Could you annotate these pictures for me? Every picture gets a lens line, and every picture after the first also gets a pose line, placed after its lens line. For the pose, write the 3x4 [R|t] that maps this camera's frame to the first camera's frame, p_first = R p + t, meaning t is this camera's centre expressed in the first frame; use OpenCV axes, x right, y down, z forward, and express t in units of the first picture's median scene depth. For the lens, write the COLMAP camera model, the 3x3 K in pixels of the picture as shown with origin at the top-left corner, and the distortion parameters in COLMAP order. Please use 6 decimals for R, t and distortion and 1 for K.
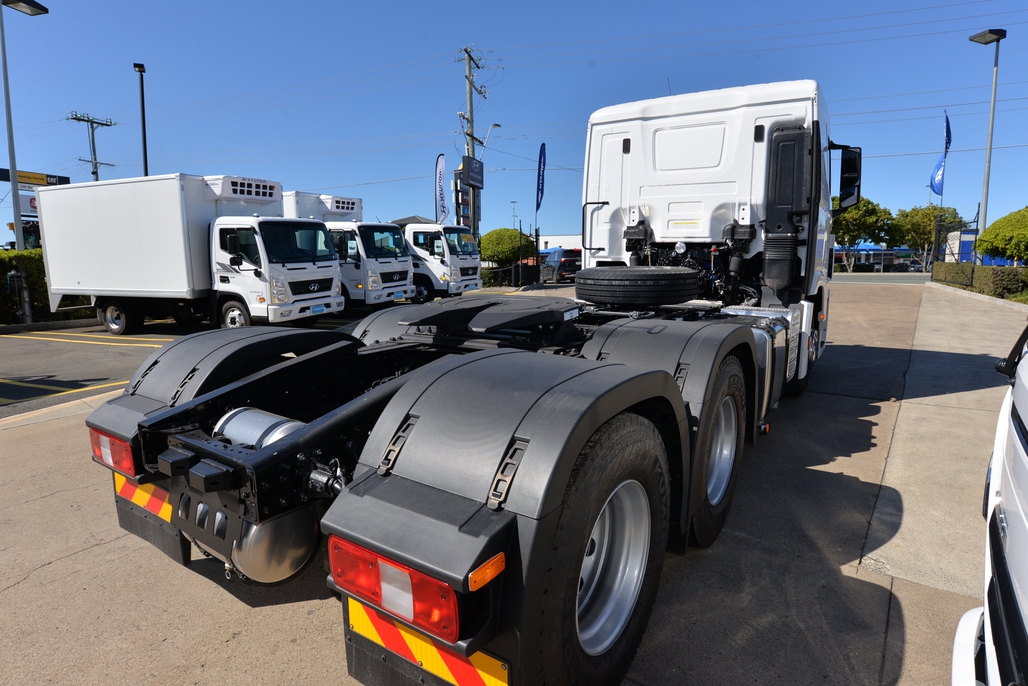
lens RADIAL K [[560.8, 0, 524.6], [0, 560.8, 335.2], [0, 0, 1]] dist [-0.049001, 0.001630]
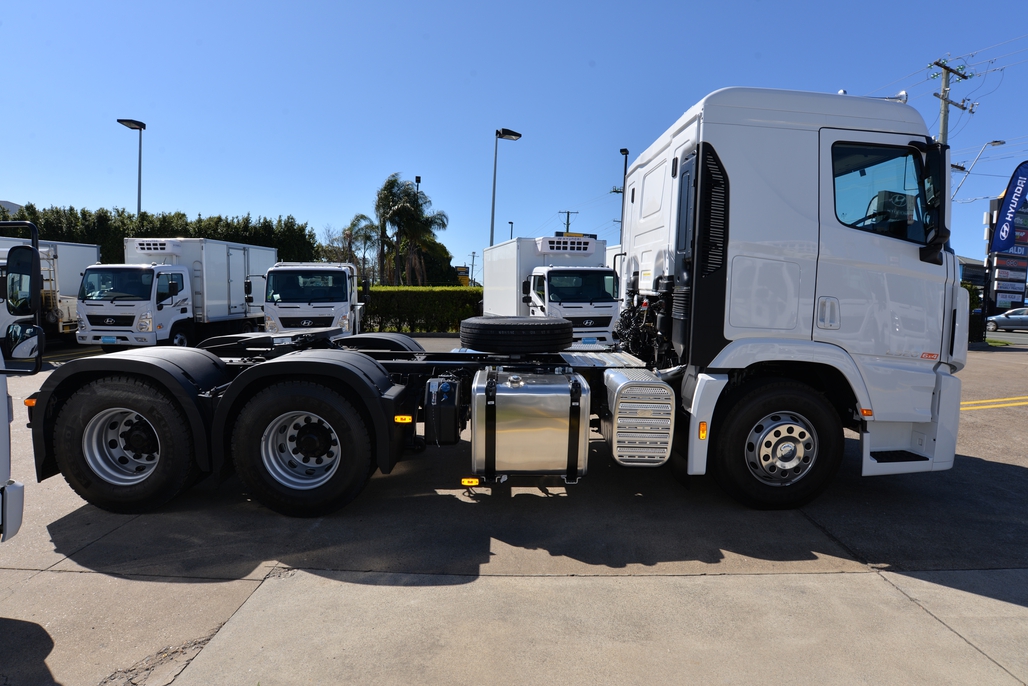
lens RADIAL K [[531.6, 0, 519.0], [0, 531.6, 338.4], [0, 0, 1]] dist [-0.070016, 0.022537]
pose [[0.582622, 0.090393, -0.807701, 0.864410], [-0.138805, 0.990262, 0.010699, -0.077269], [0.800803, 0.105880, 0.589495, 0.336983]]
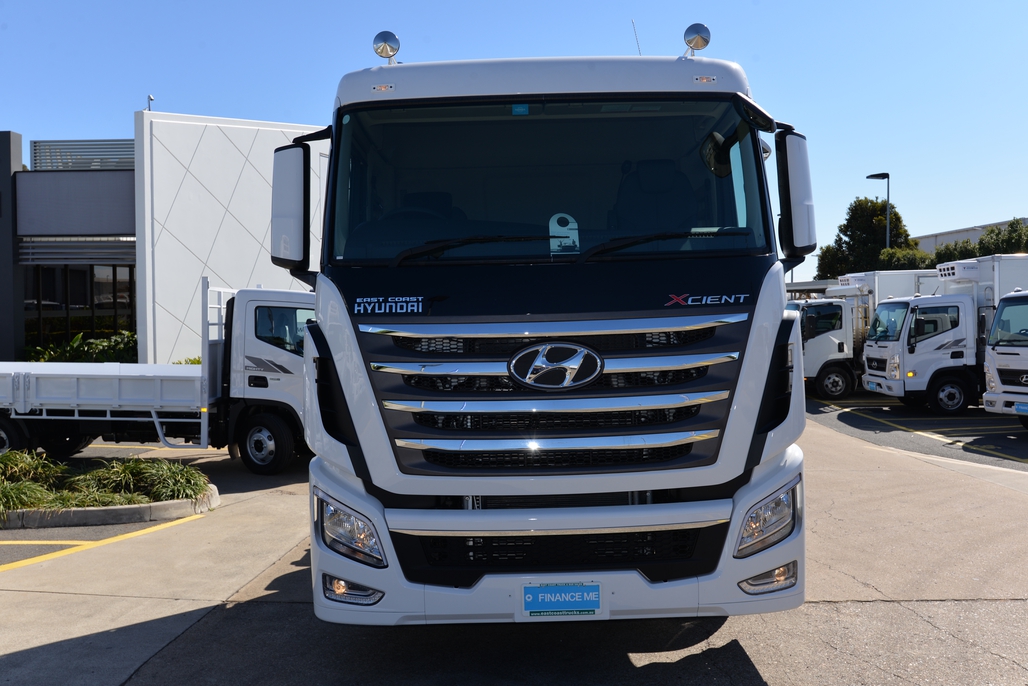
lens RADIAL K [[860.9, 0, 514.0], [0, 860.9, 343.0], [0, 0, 1]] dist [-0.058619, 0.012862]
pose [[-0.829990, 0.031201, -0.556905, 0.919012], [-0.063521, 0.986651, 0.149948, -0.322315], [0.554149, 0.159830, -0.816929, 1.873849]]
